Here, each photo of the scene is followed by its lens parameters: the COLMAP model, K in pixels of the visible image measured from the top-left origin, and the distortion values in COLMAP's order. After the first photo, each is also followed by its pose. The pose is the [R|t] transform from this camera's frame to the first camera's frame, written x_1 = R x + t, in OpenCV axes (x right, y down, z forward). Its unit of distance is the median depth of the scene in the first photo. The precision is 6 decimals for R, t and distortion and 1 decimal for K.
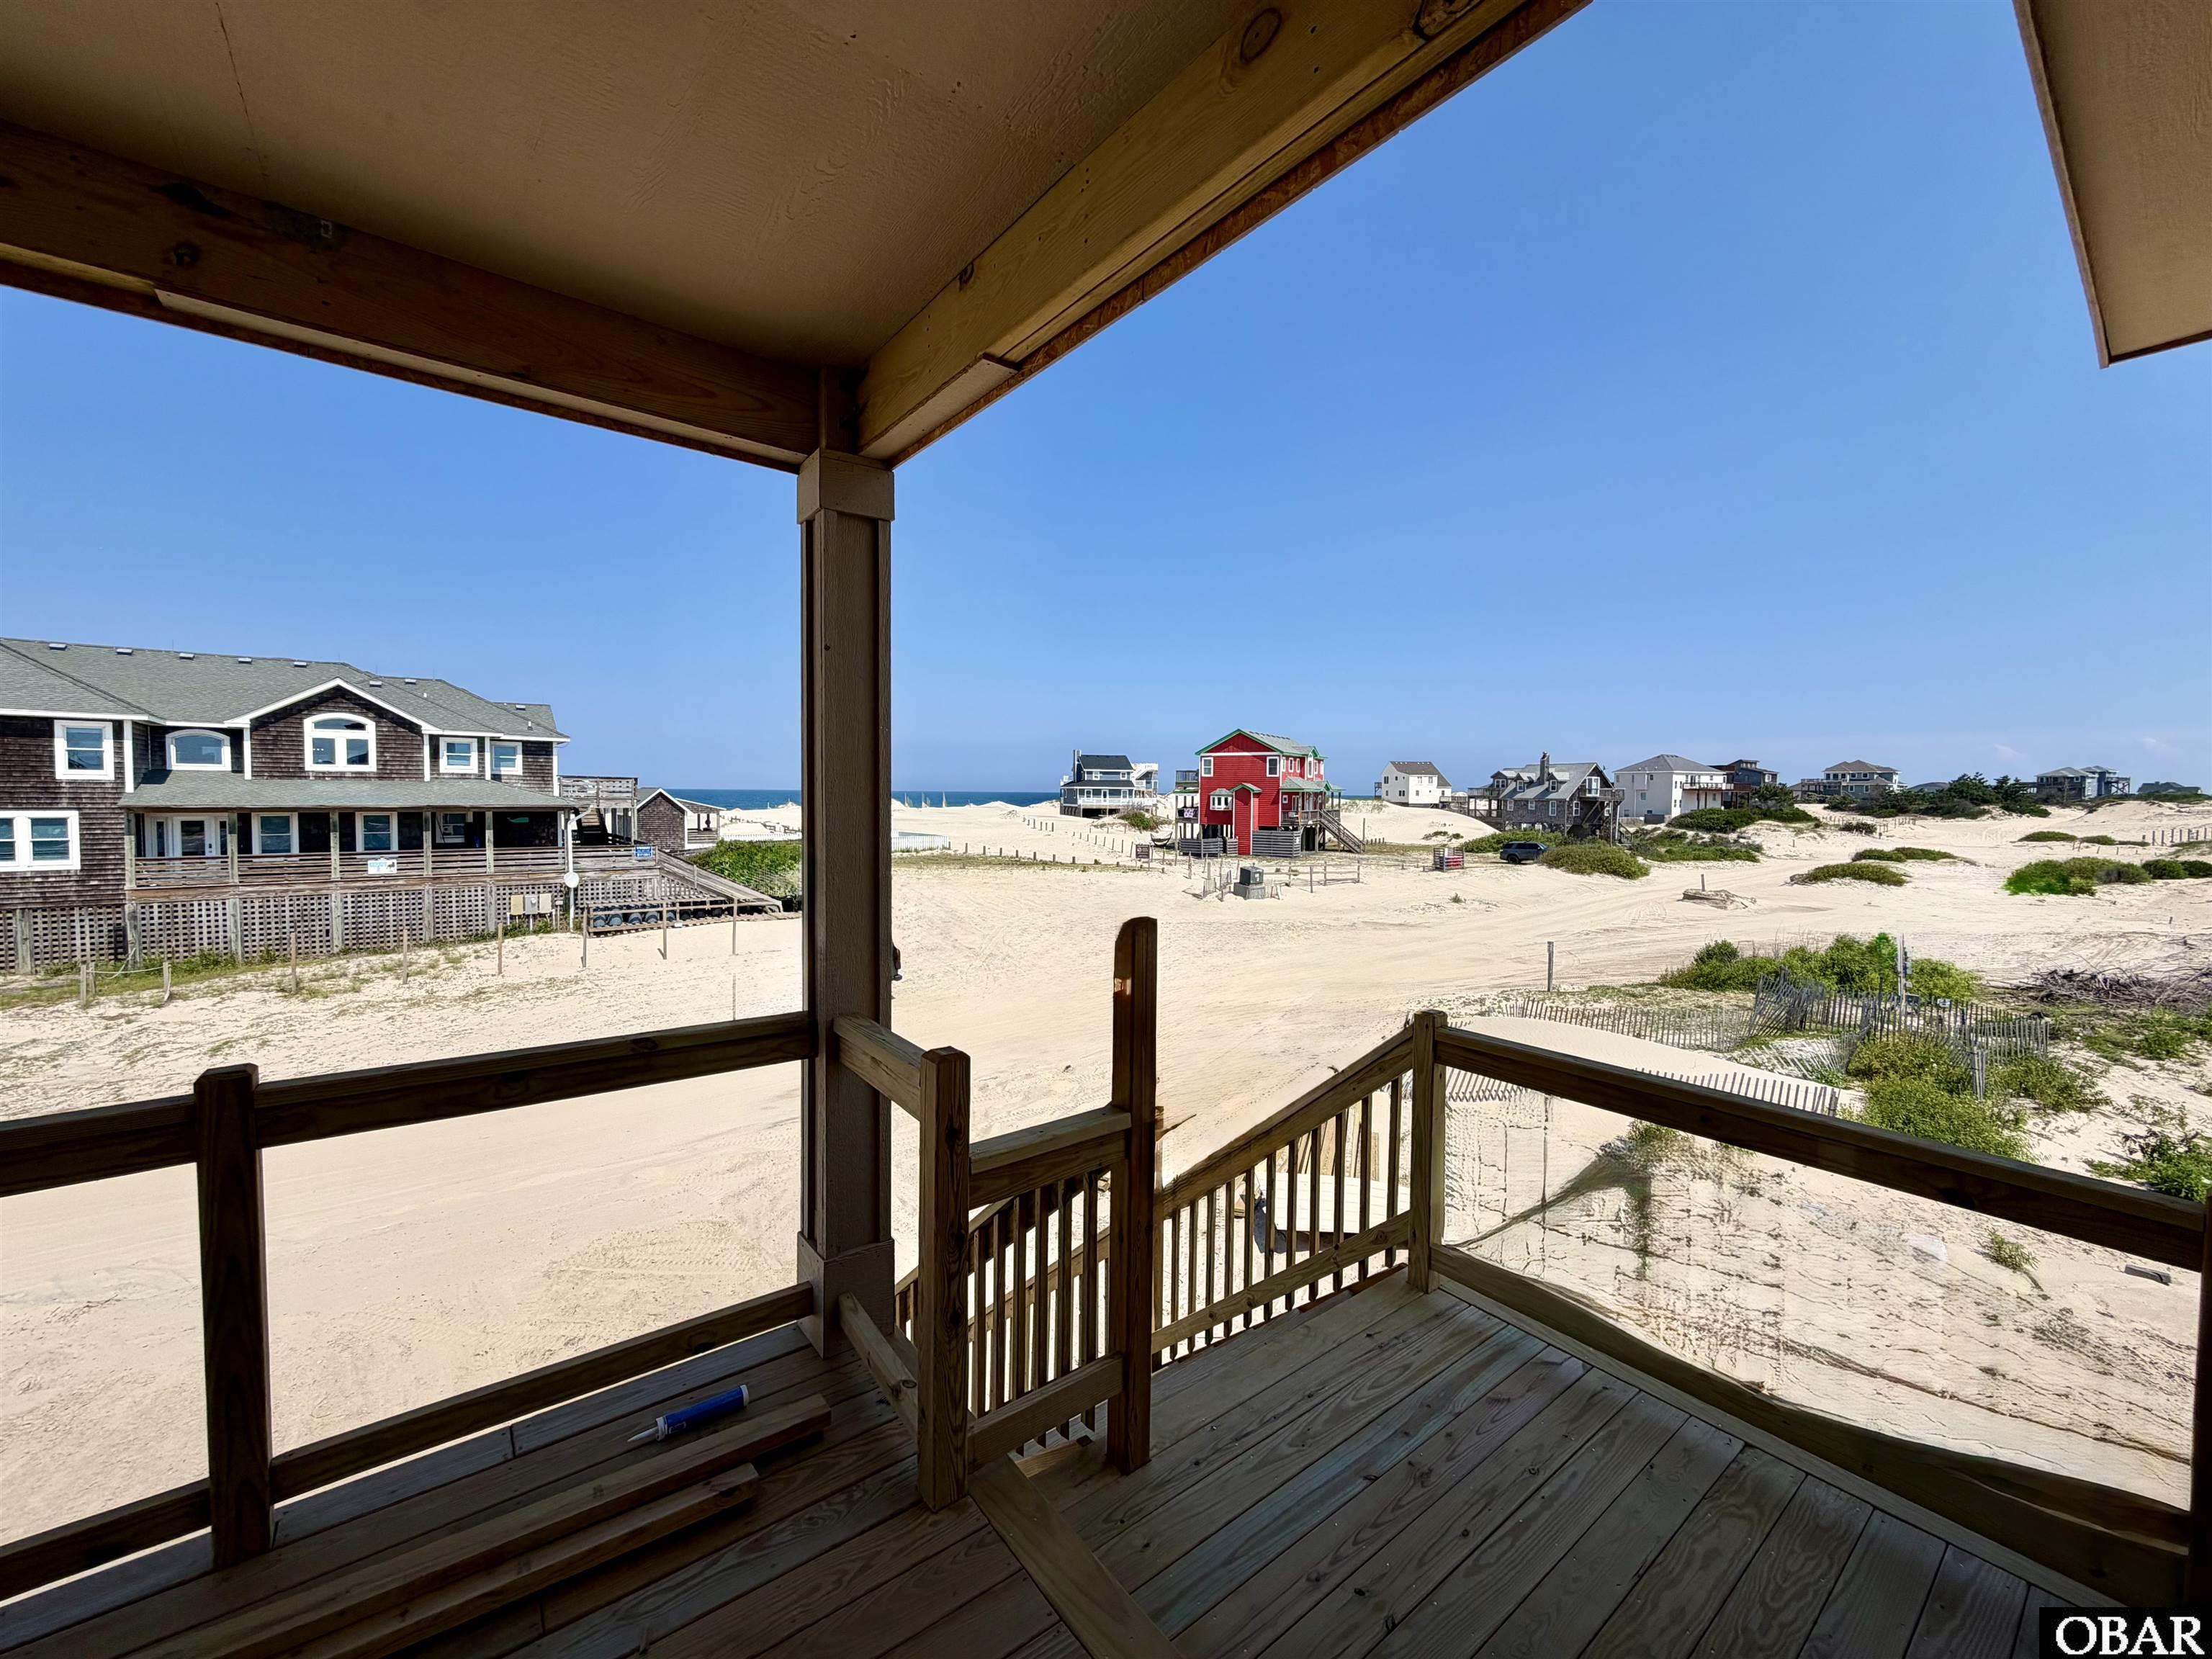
lens RADIAL K [[882.7, 0, 1099.8], [0, 882.7, 829.0], [0, 0, 1]] dist [0.001361, -0.000239]
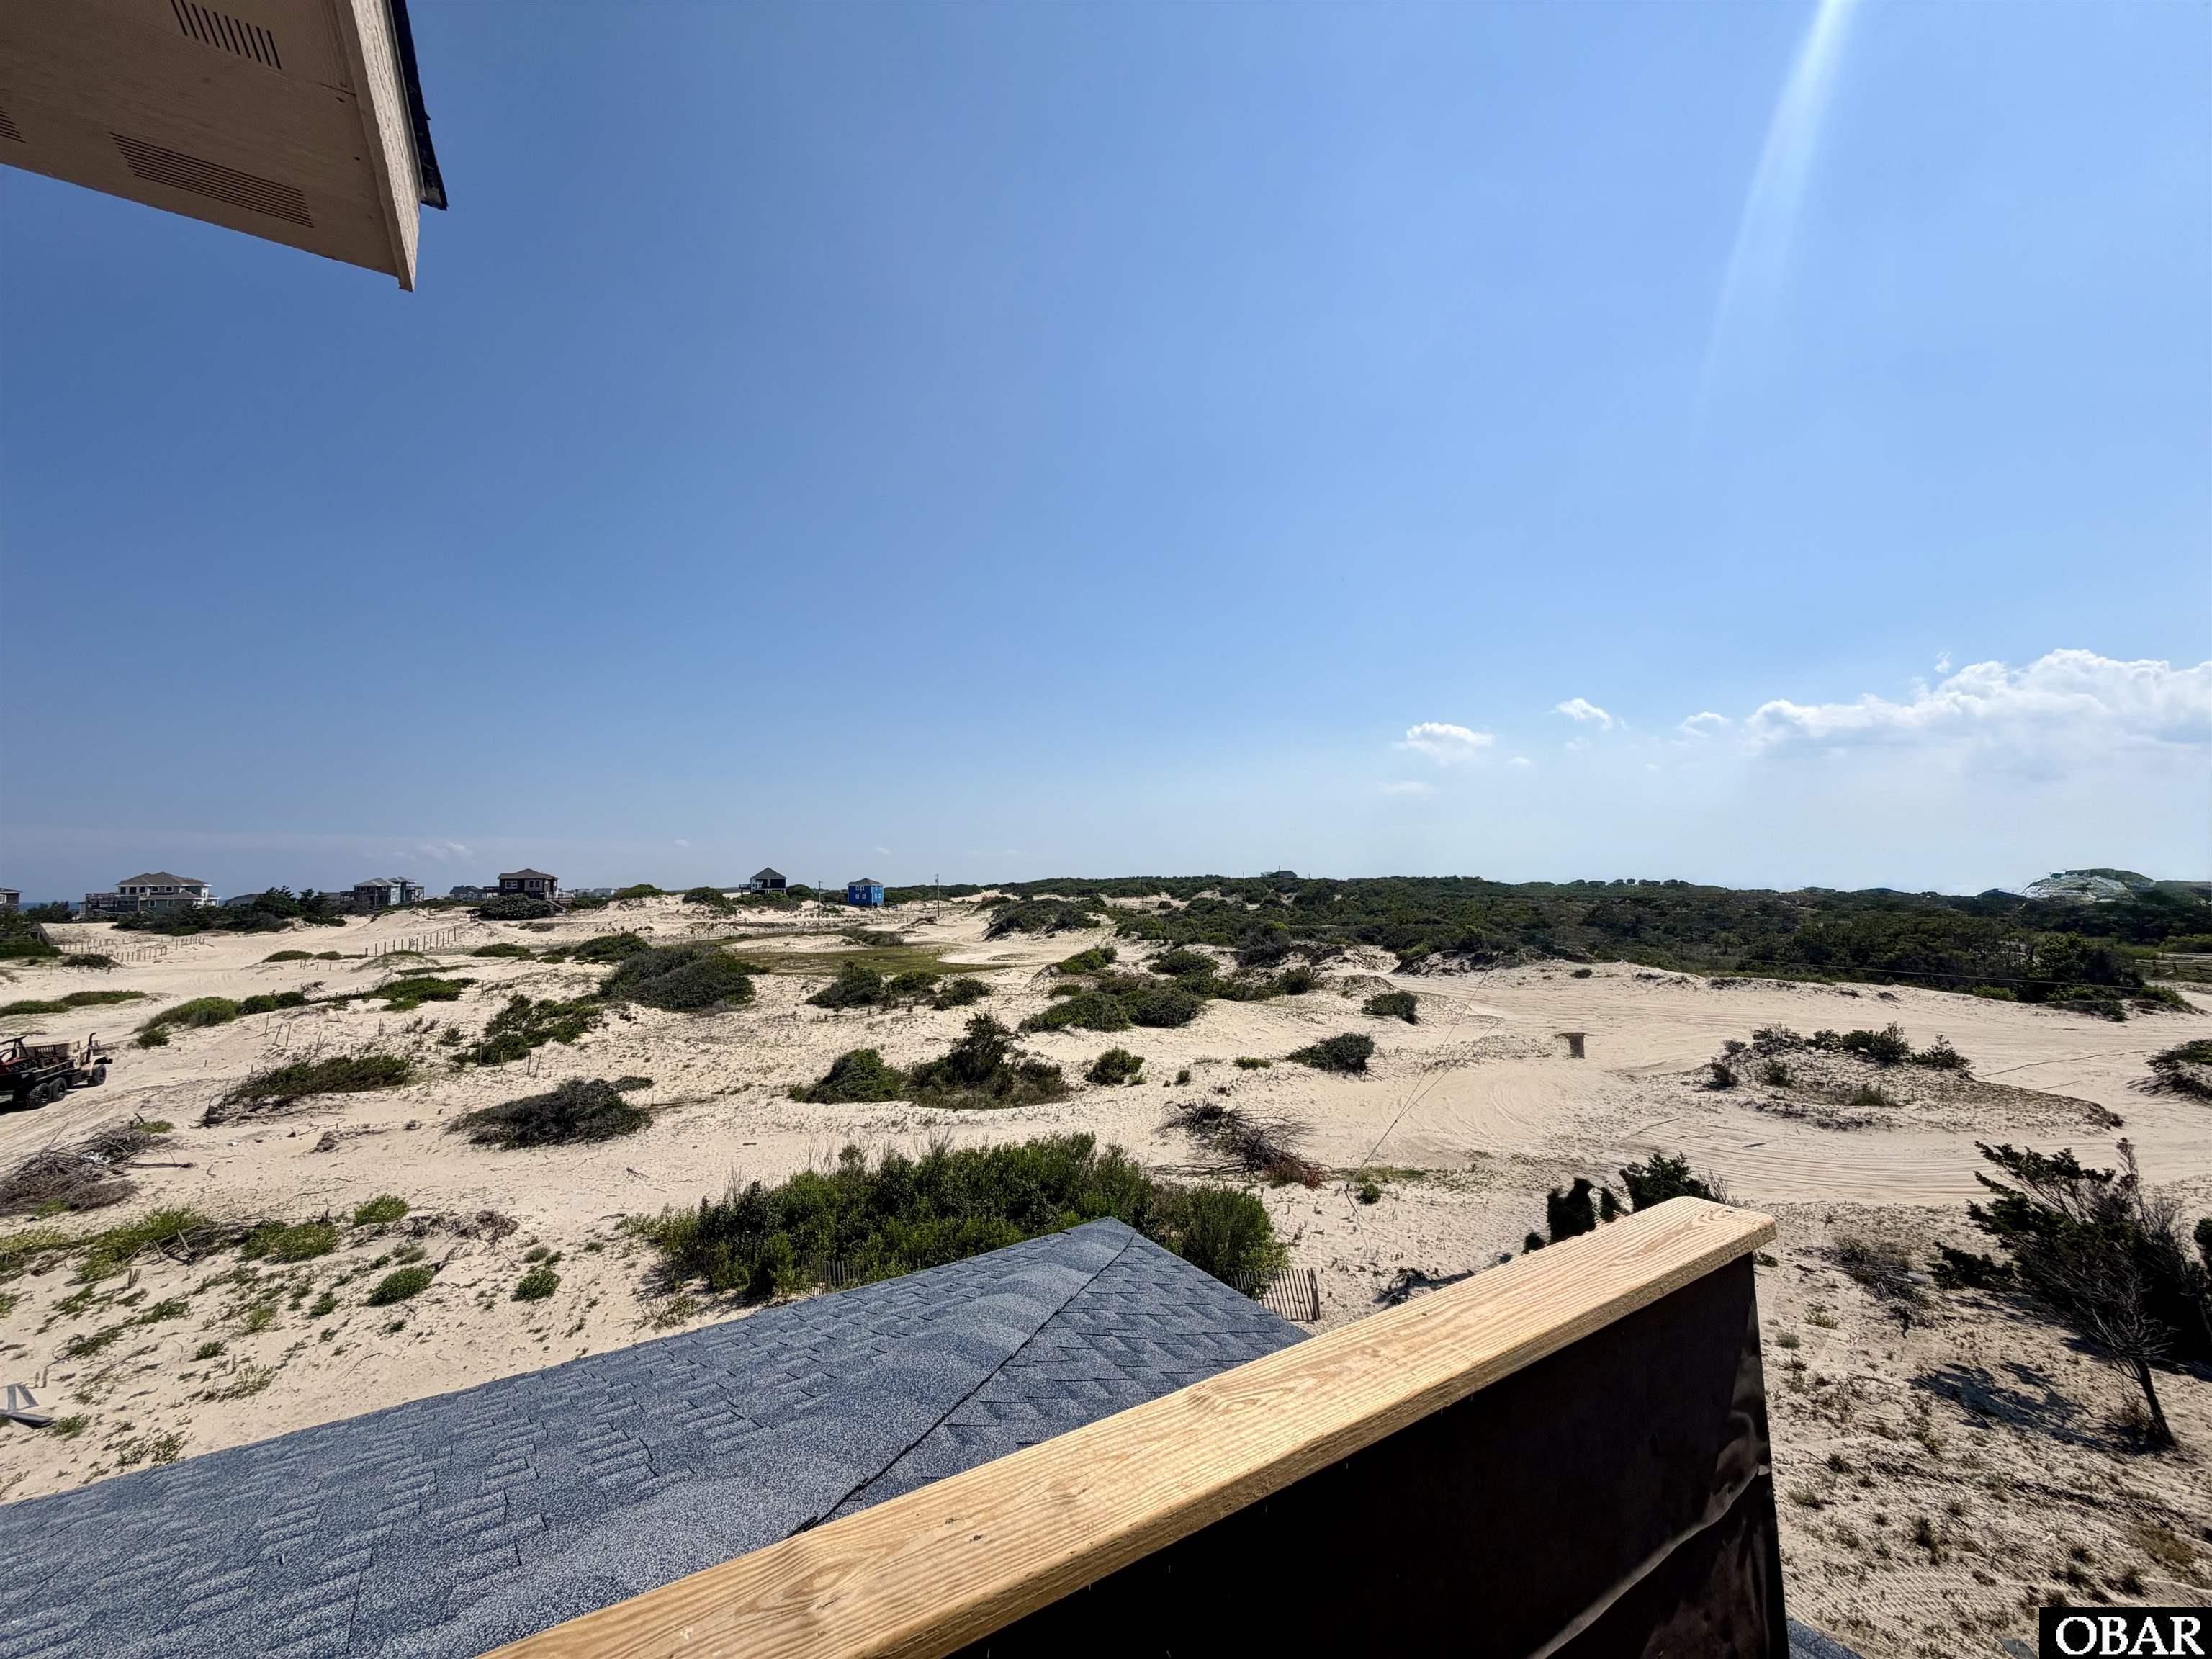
lens RADIAL K [[882.7, 0, 1094.7], [0, 882.7, 823.9], [0, 0, 1]] dist [0.001361, -0.000239]
pose [[0.105317, 0.057911, 0.992751, 0.236006], [0.055557, 0.996401, -0.064017, -0.079236], [-0.992885, 0.061897, 0.101721, -0.304753]]
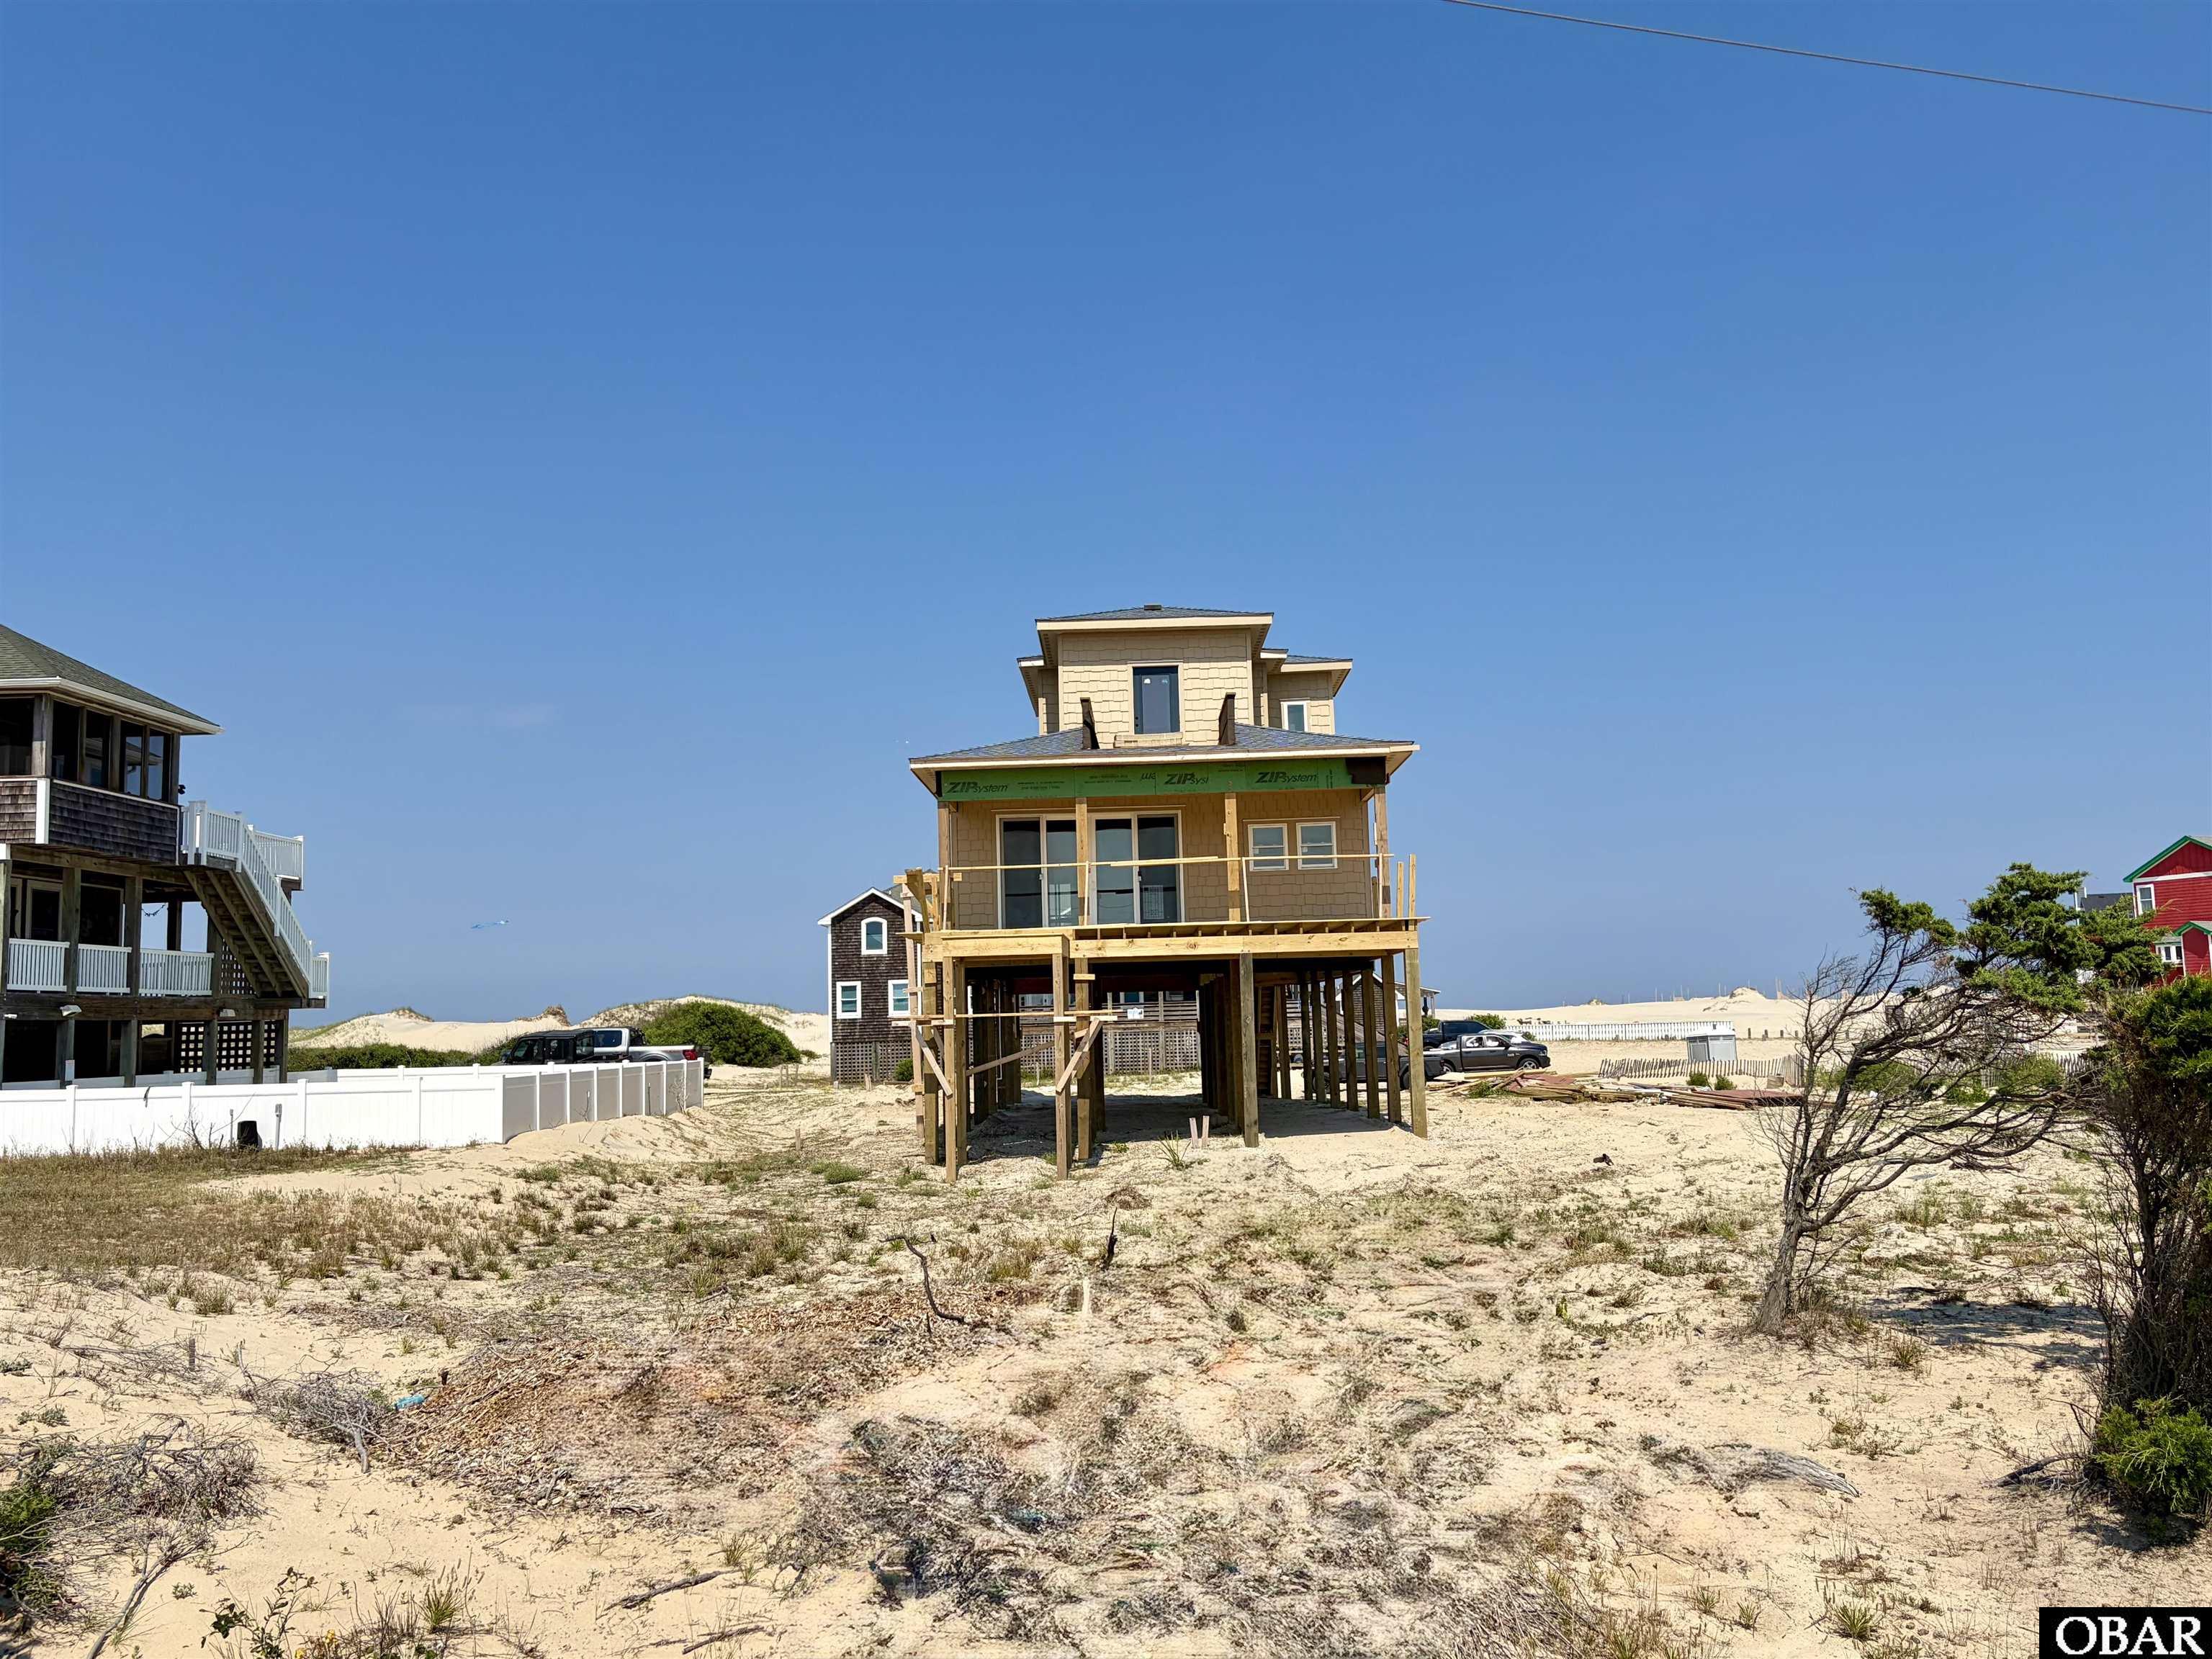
lens RADIAL K [[1999.2, 0, 1119.2], [0, 1999.2, 829.7], [0, 0, 1]] dist [-0.002803, -0.001844]
pose [[0.771600, -0.092342, -0.629370, 1.003645], [0.005743, 0.990378, -0.138269, 0.161203], [0.636083, 0.103074, 0.764706, -1.240473]]
